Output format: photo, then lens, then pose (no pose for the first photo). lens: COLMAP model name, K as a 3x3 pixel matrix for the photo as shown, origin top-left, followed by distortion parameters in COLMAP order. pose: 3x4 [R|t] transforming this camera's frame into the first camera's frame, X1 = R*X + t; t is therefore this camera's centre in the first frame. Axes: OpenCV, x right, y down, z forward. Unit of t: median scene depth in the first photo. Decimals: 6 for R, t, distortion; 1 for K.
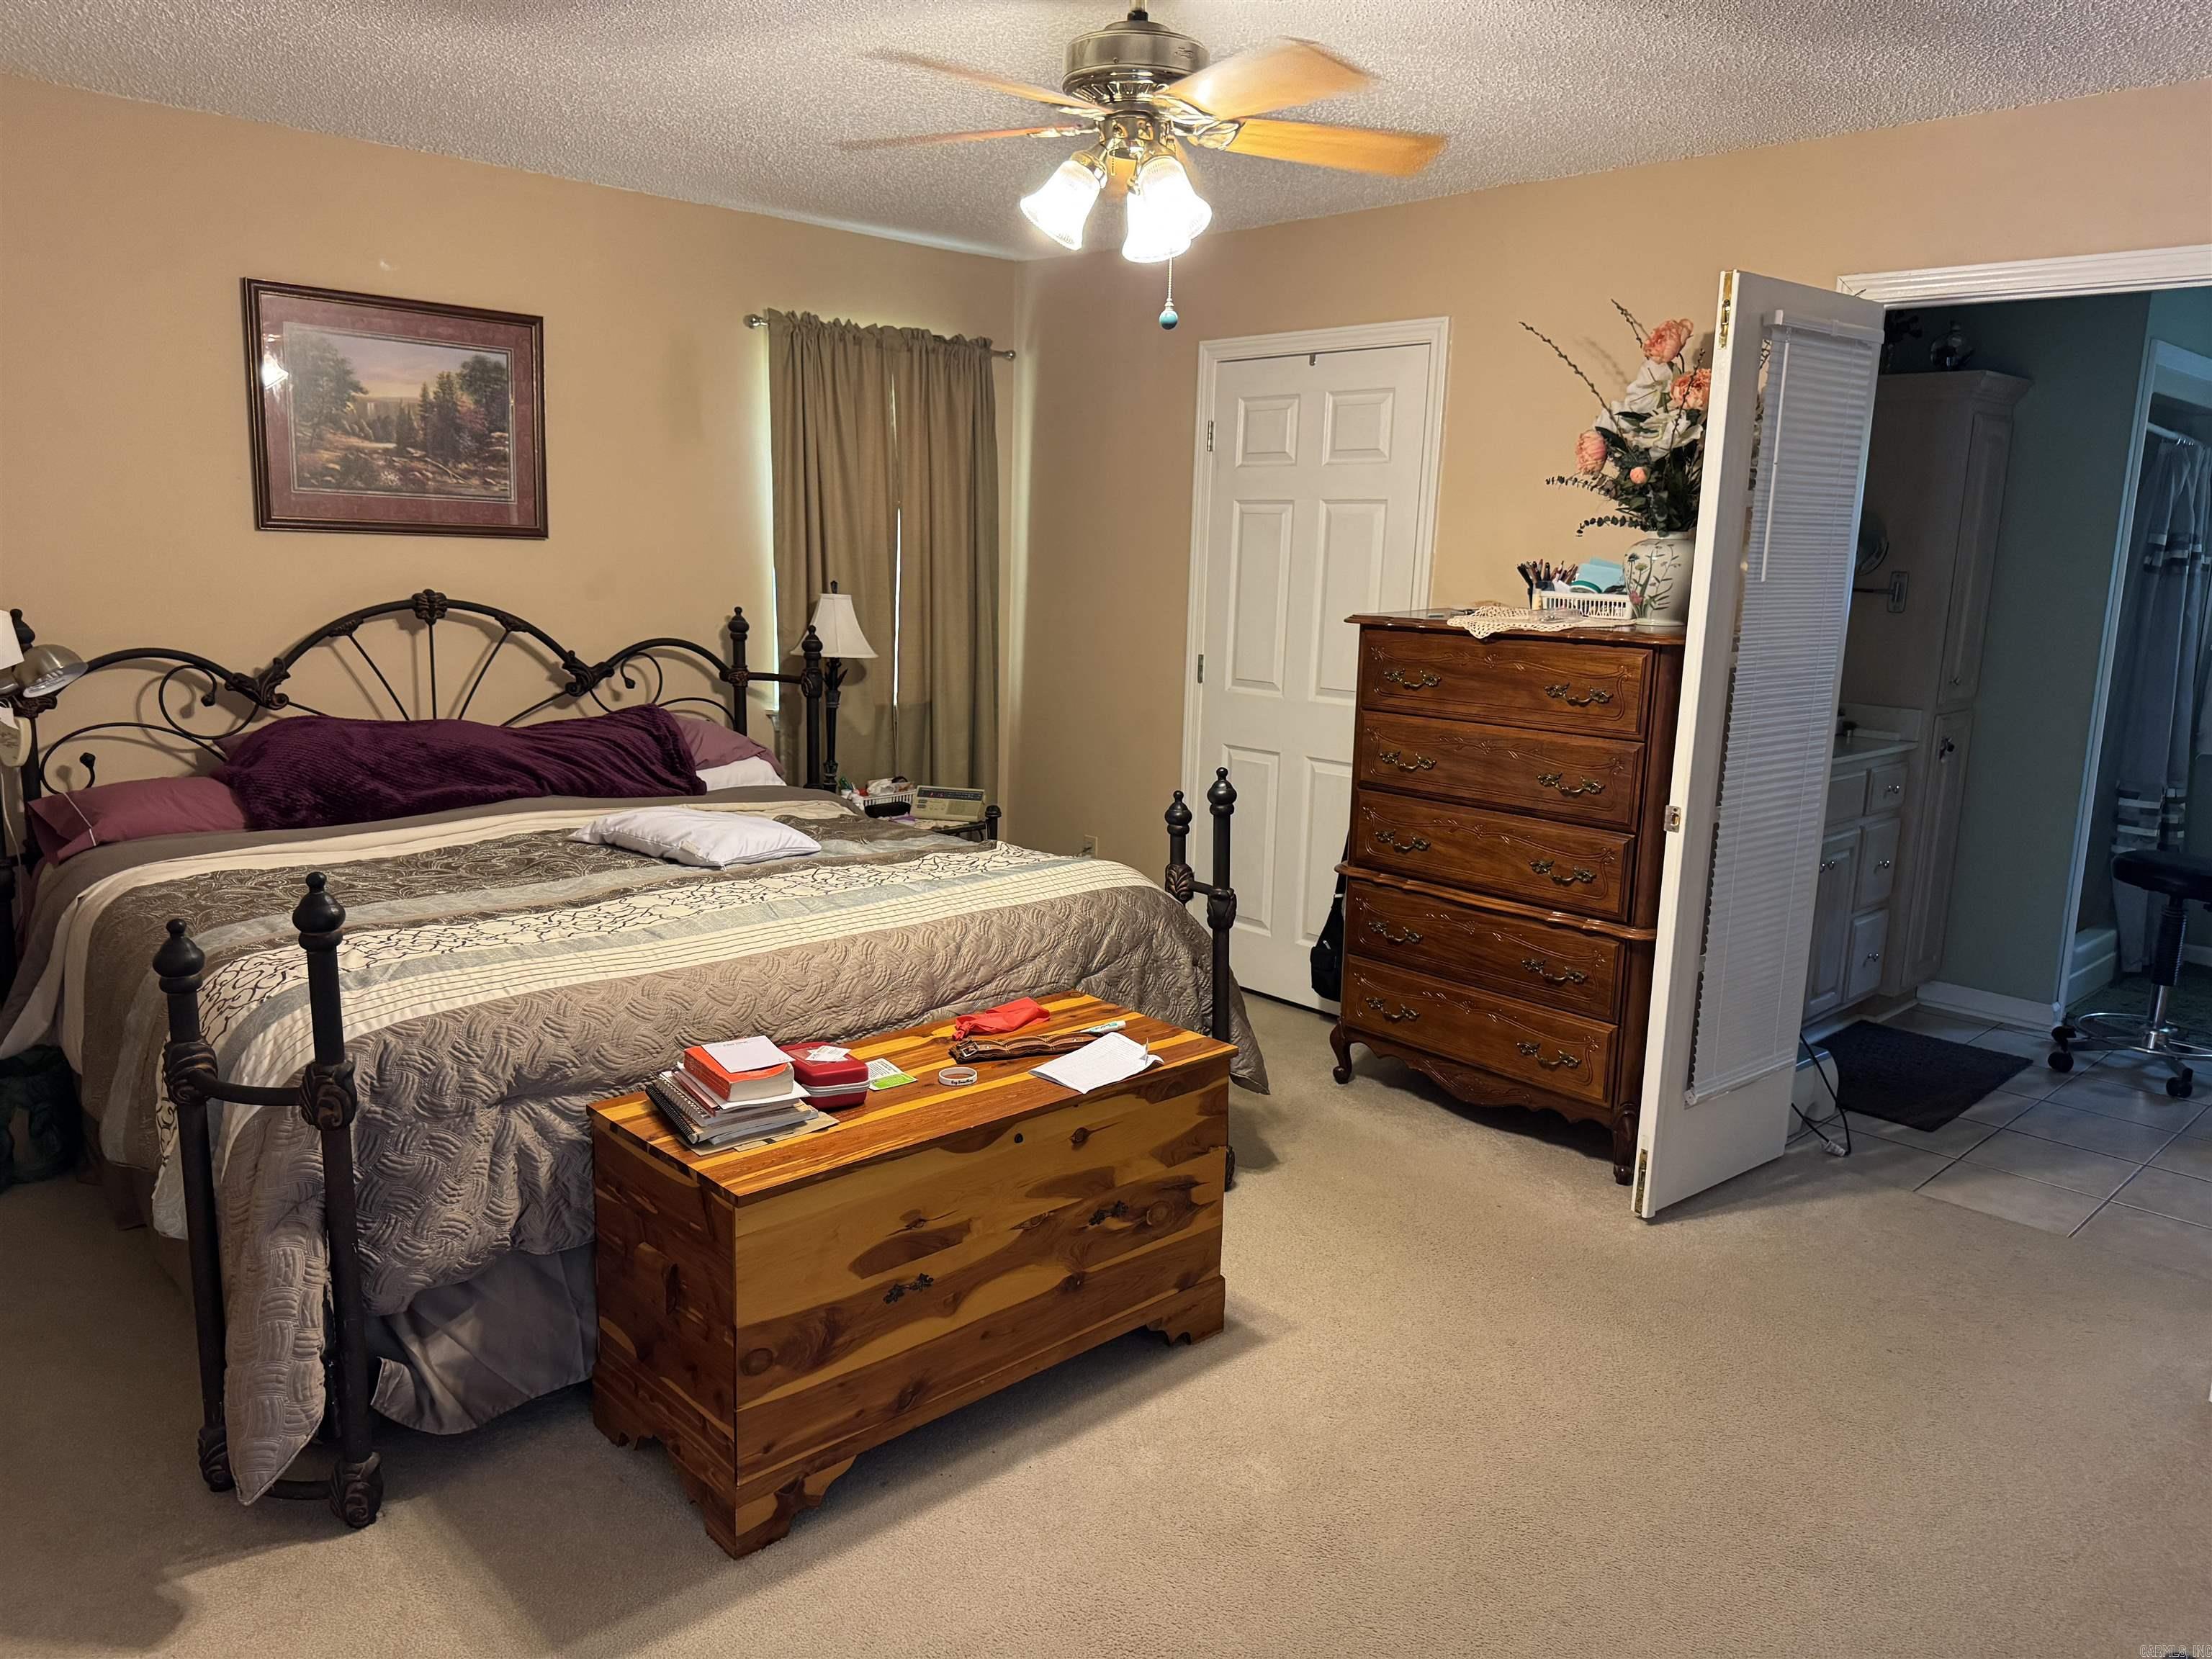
lens RADIAL K [[1558.4, 0, 1106.7], [0, 1558.4, 834.4], [0, 0, 1]] dist [0.029443, -0.011363]
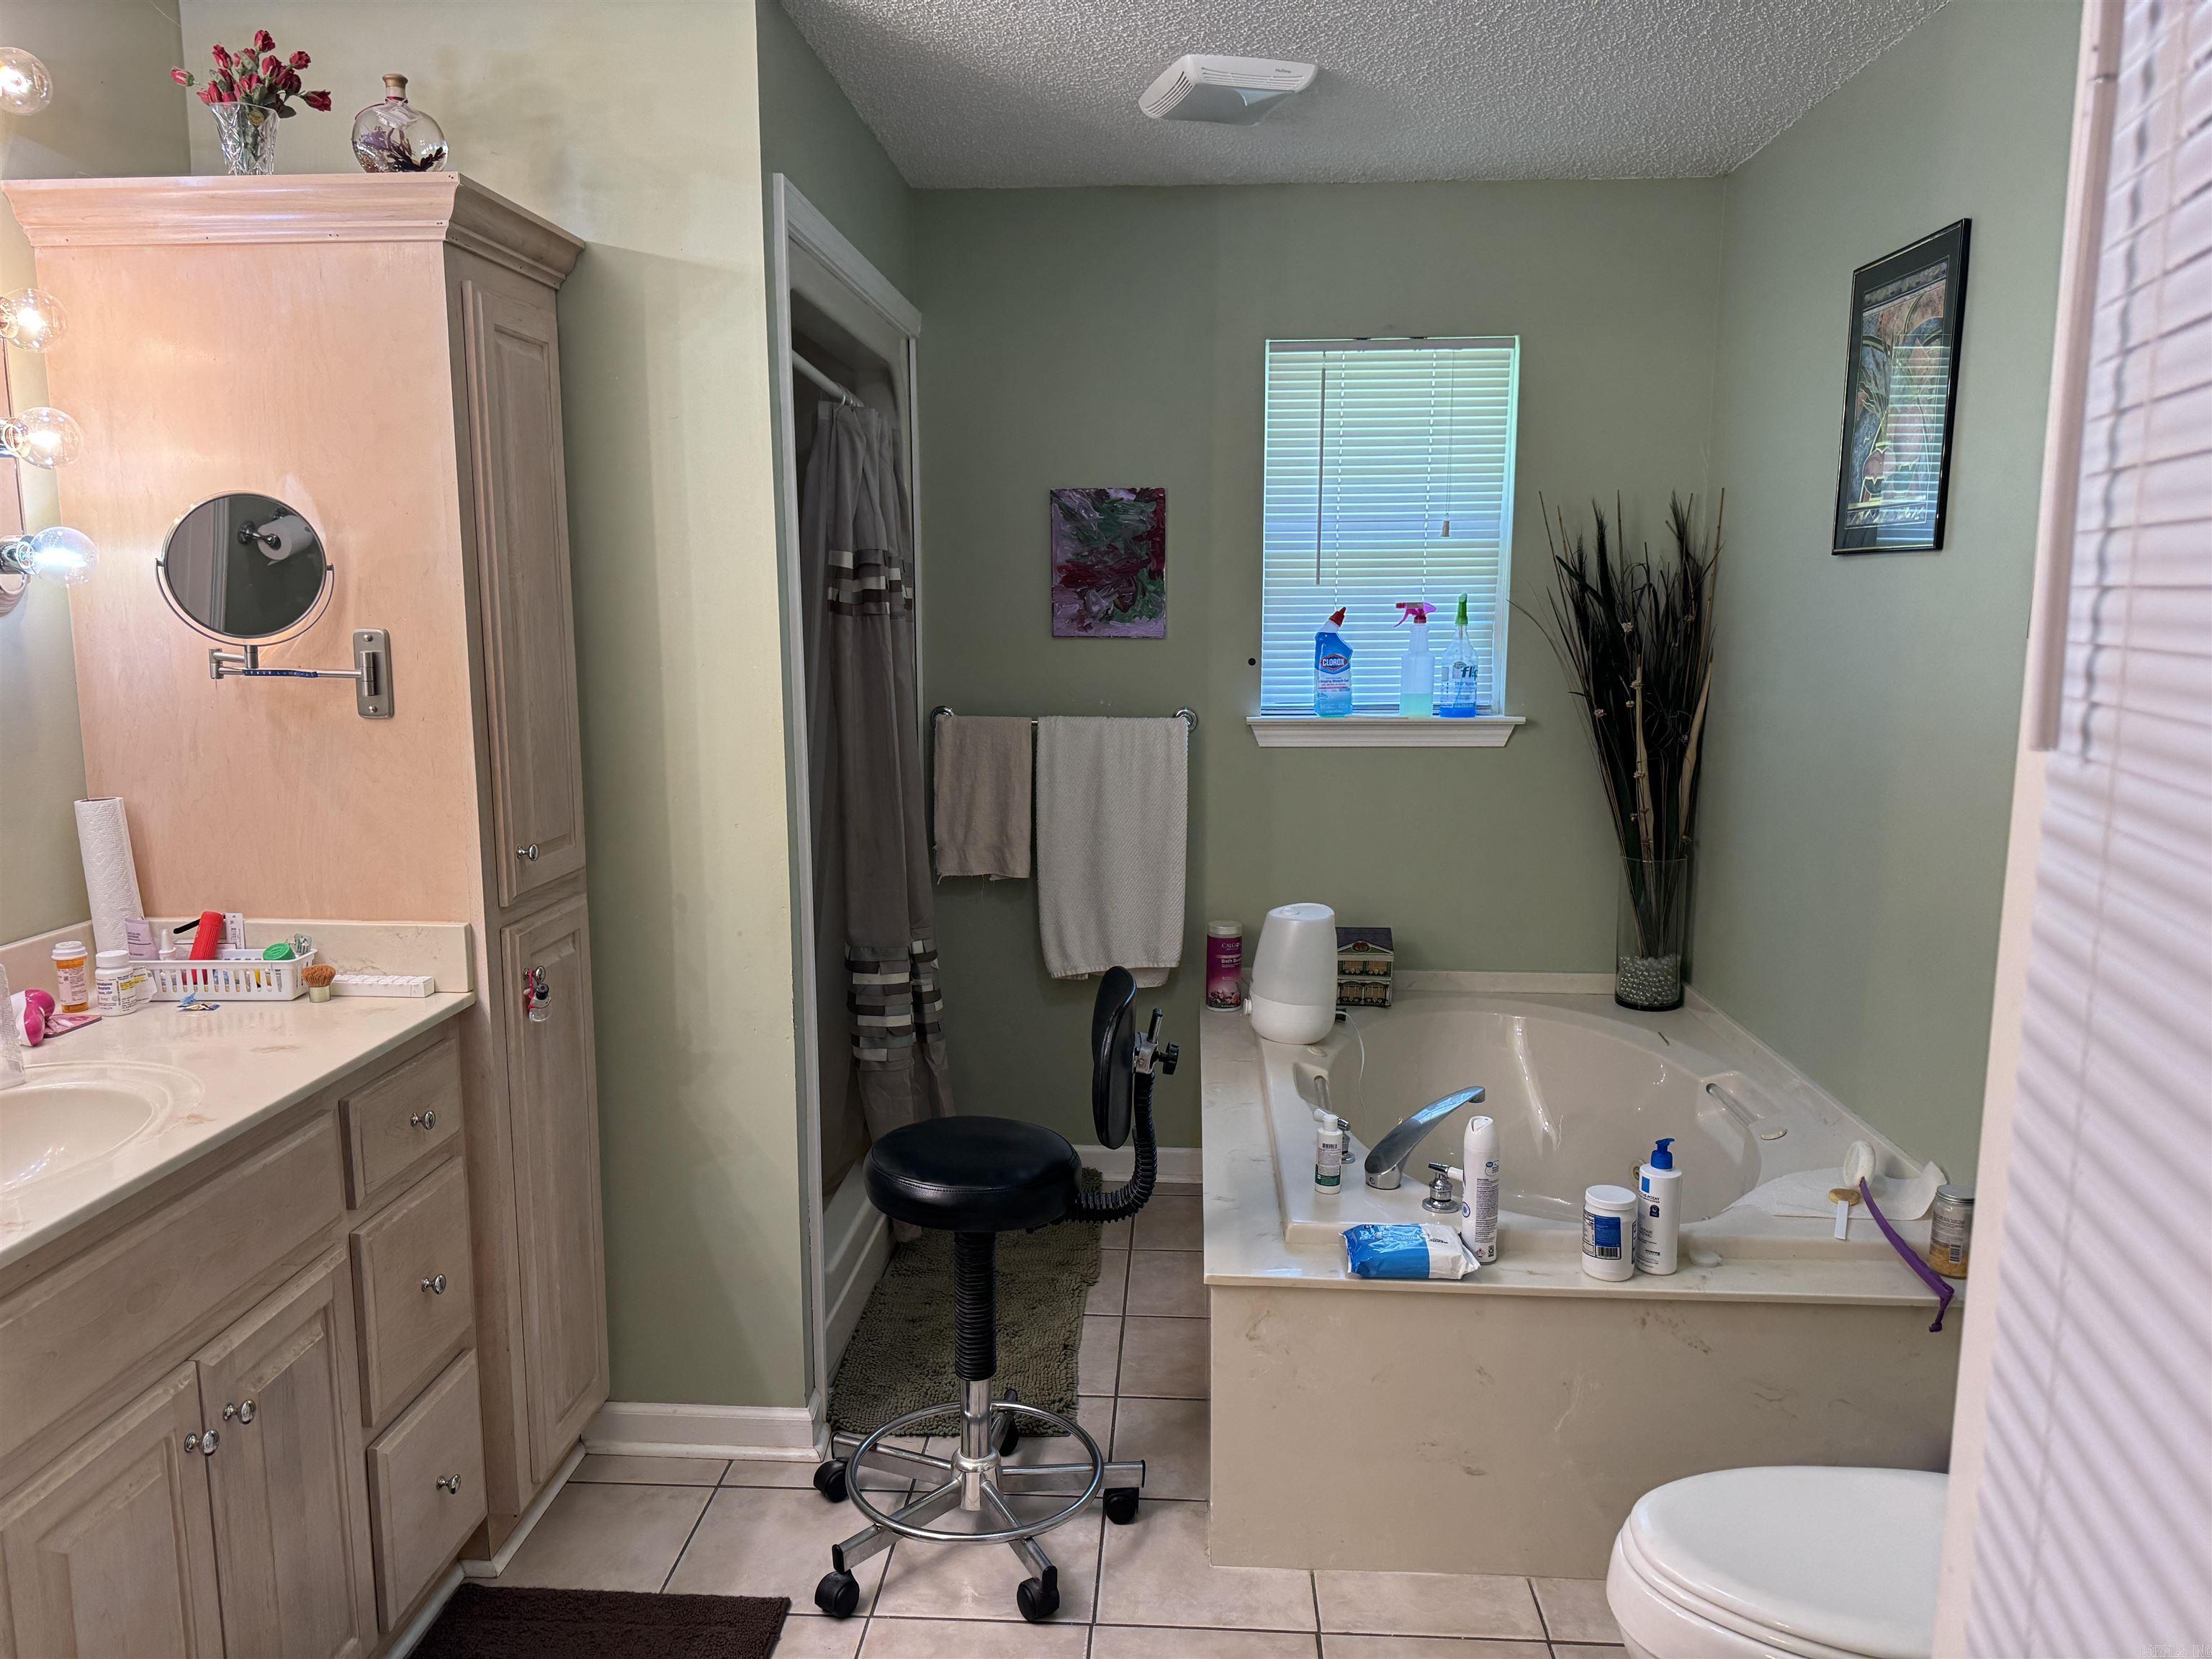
lens RADIAL K [[1558.4, 0, 1107.0], [0, 1558.4, 833.3], [0, 0, 1]] dist [0.029443, -0.011363]
pose [[0.733021, -0.125965, 0.668441, 0.326051], [0.148455, 0.988640, 0.023507, -0.081438], [-0.663808, 0.082002, 0.743394, 0.492096]]
